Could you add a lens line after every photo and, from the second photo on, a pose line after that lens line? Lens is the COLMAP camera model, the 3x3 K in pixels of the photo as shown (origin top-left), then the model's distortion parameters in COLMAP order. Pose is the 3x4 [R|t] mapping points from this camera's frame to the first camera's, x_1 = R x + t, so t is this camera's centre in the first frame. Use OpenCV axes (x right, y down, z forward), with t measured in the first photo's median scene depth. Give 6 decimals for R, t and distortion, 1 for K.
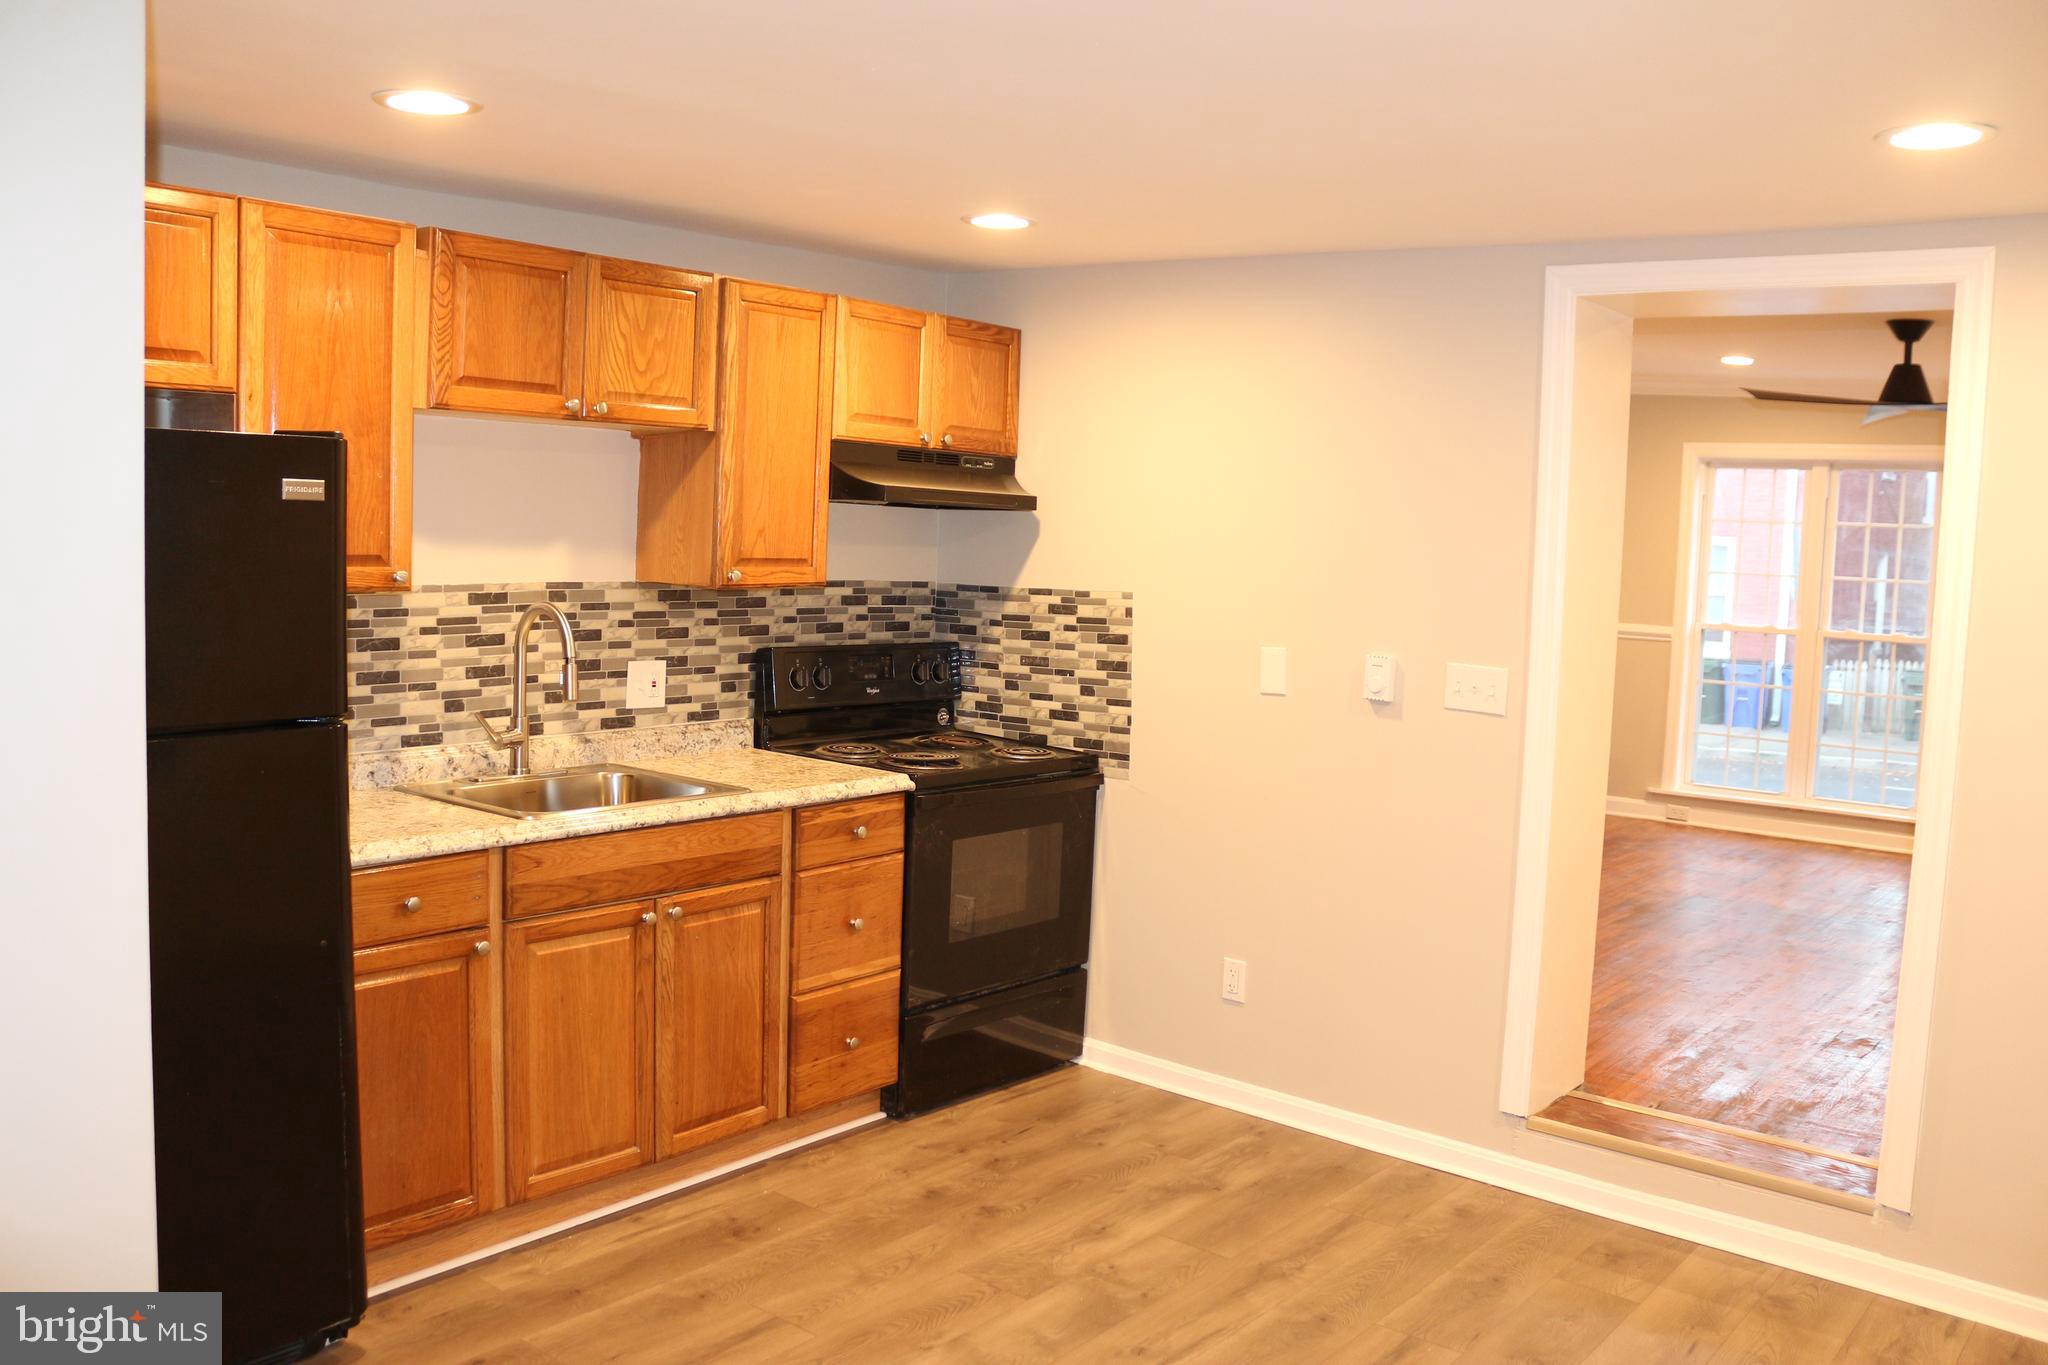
lens RADIAL K [[1702.0, 0, 1024.0], [0, 1702.0, 682.5], [0, 0, 1]] dist [-0.172621, 0.159884]
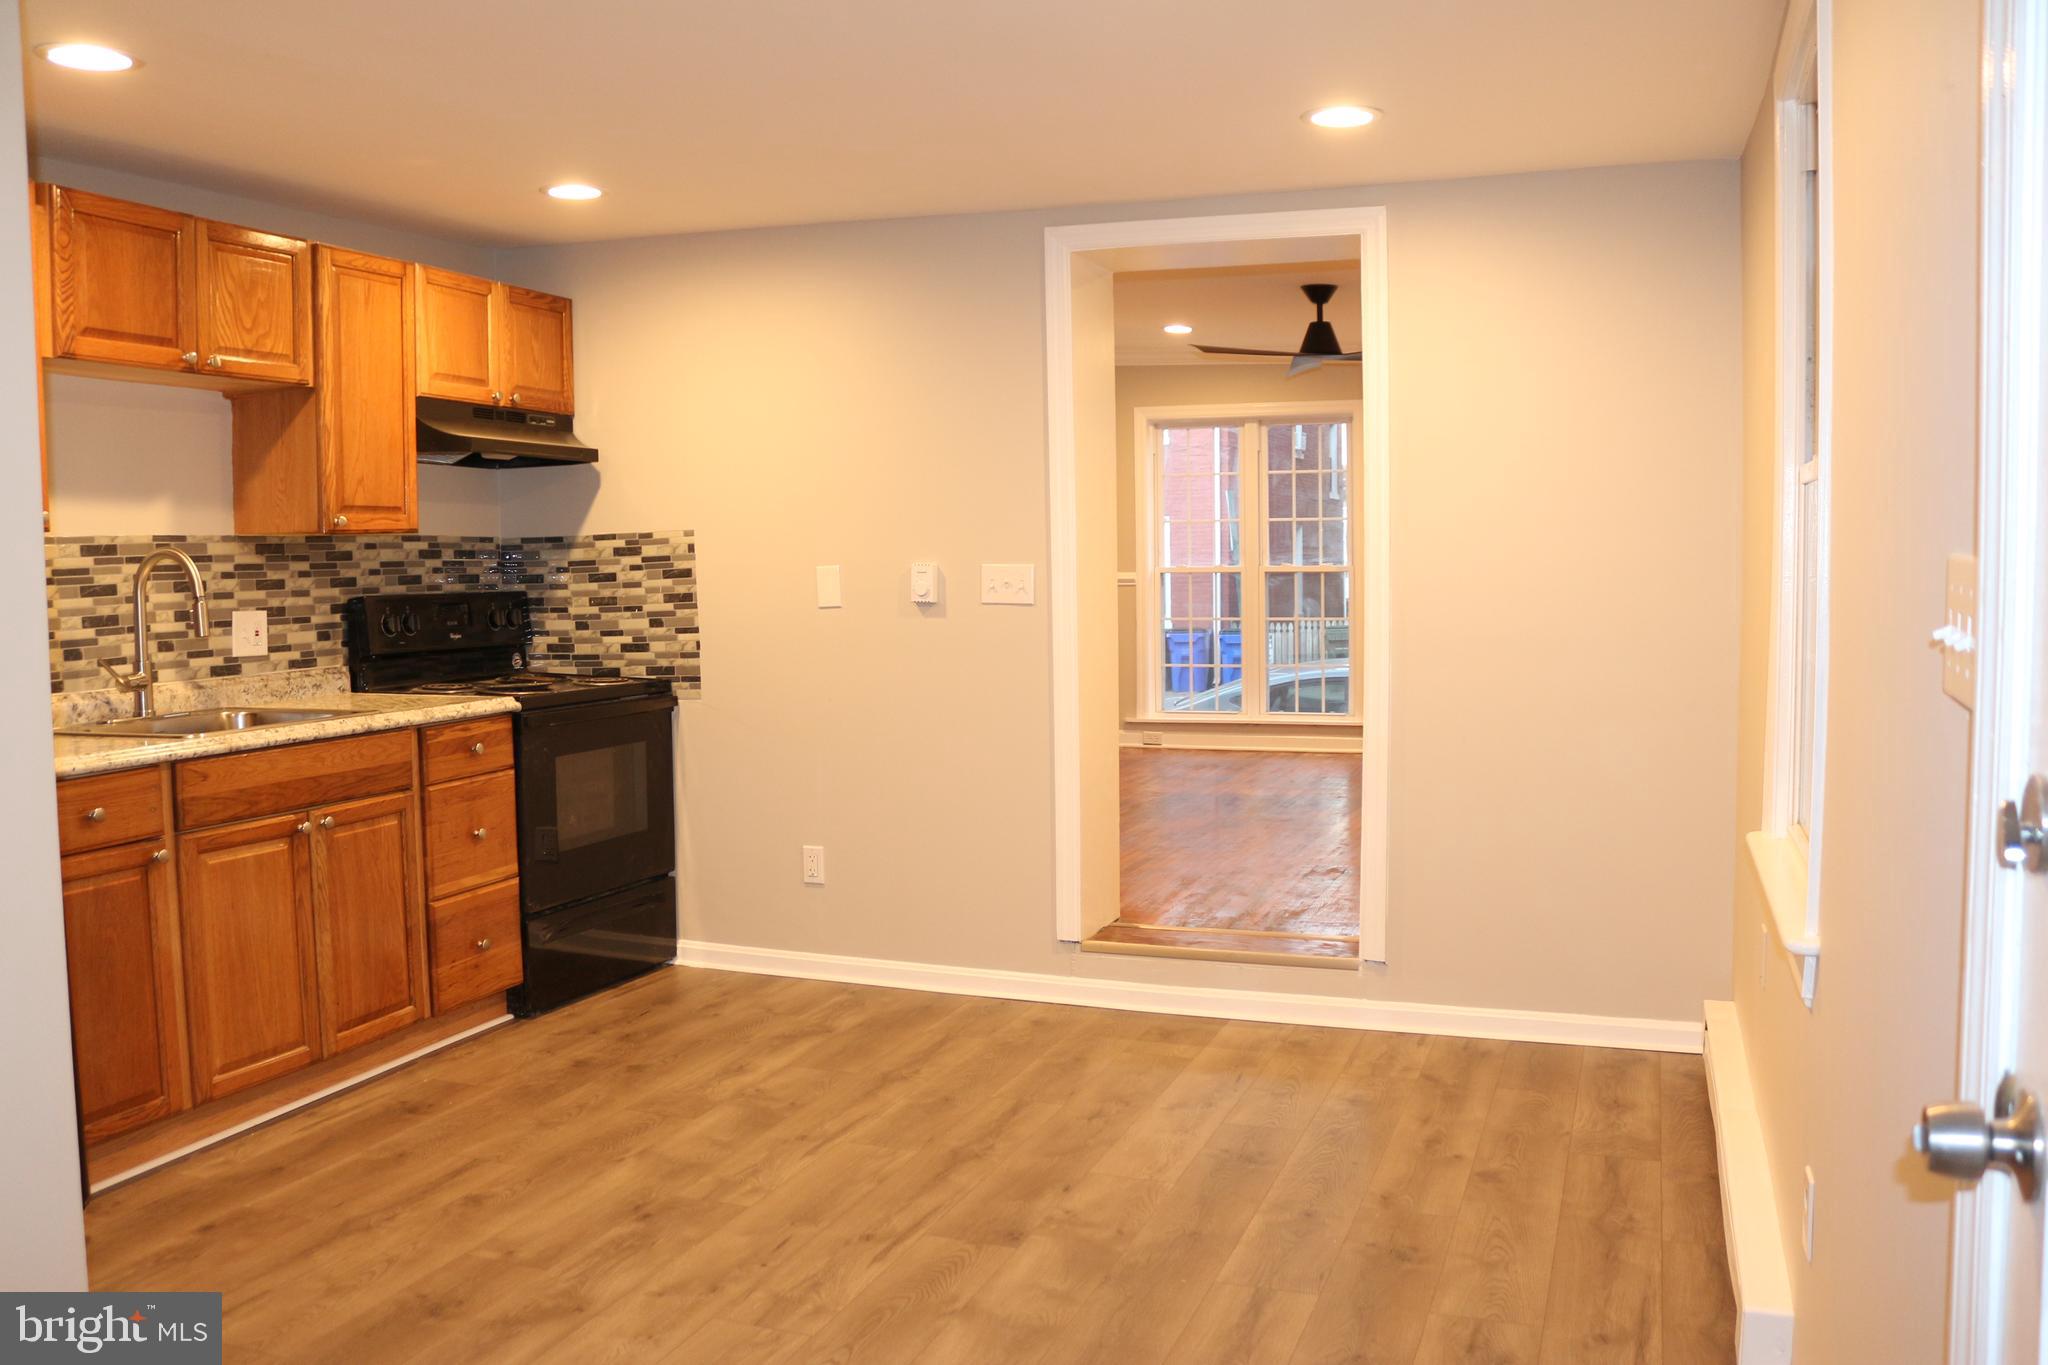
lens RADIAL K [[1728.2, 0, 1024.0], [0, 1728.2, 682.5], [0, 0, 1]] dist [-0.159064, 0.150993]
pose [[0.946207, -0.071655, 0.315529, -0.109498], [0.075751, 0.997126, -0.000721, 0.075112], [-0.314571, 0.024584, 0.948916, -0.156579]]
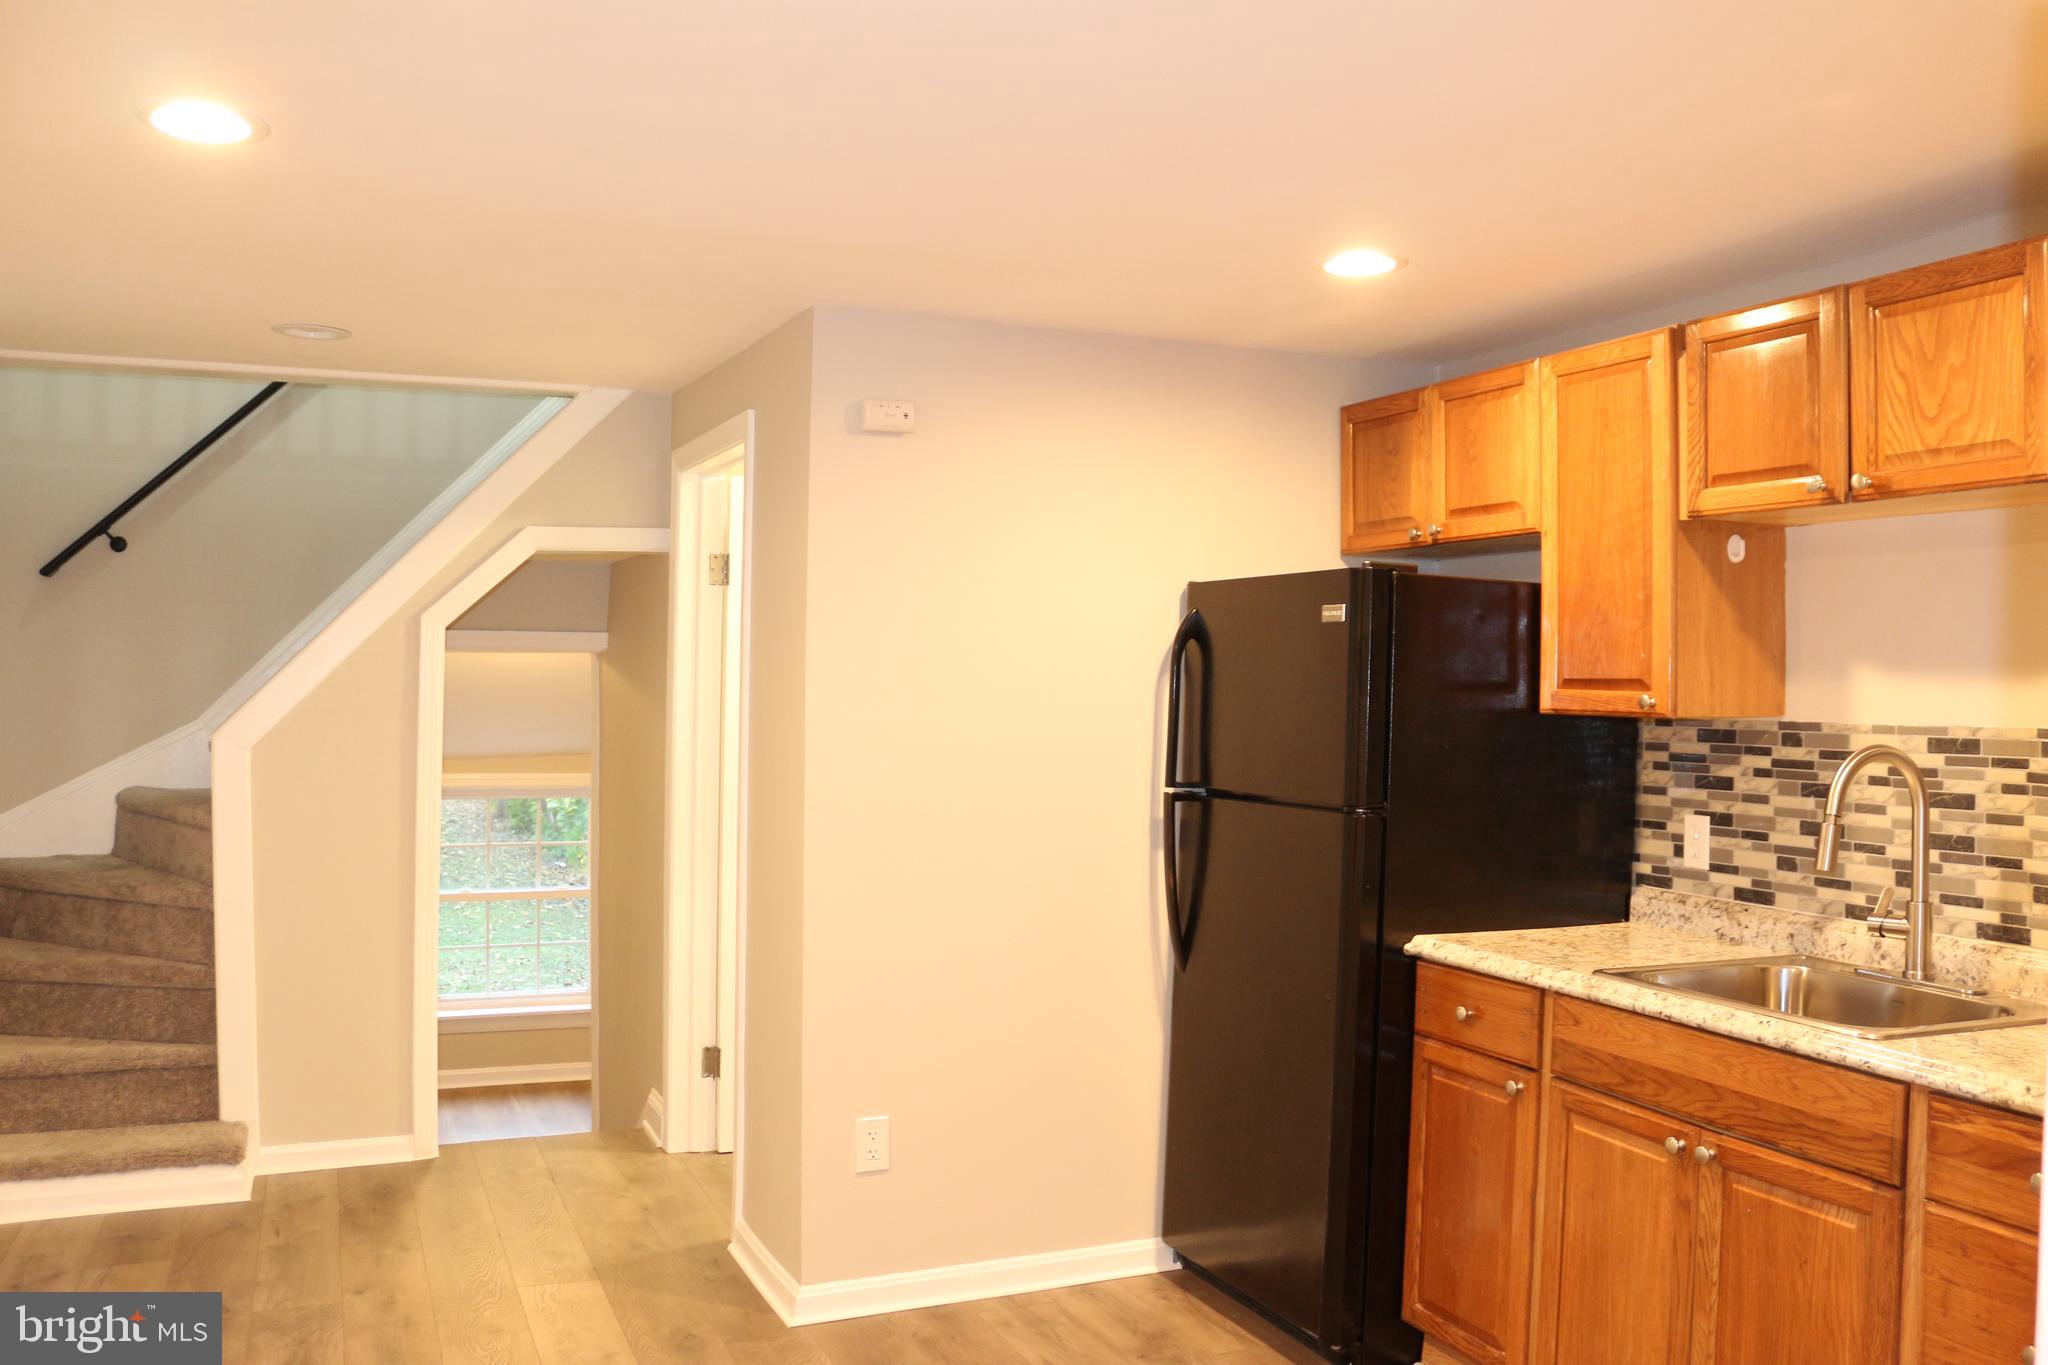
lens RADIAL K [[1702.0, 0, 1024.0], [0, 1702.0, 682.5], [0, 0, 1]] dist [-0.172621, 0.159884]
pose [[-0.467115, -0.042058, -0.883196, 0.528948], [-0.116699, 0.993062, 0.014431, -0.040107], [0.876461, 0.109809, -0.468783, 0.970037]]
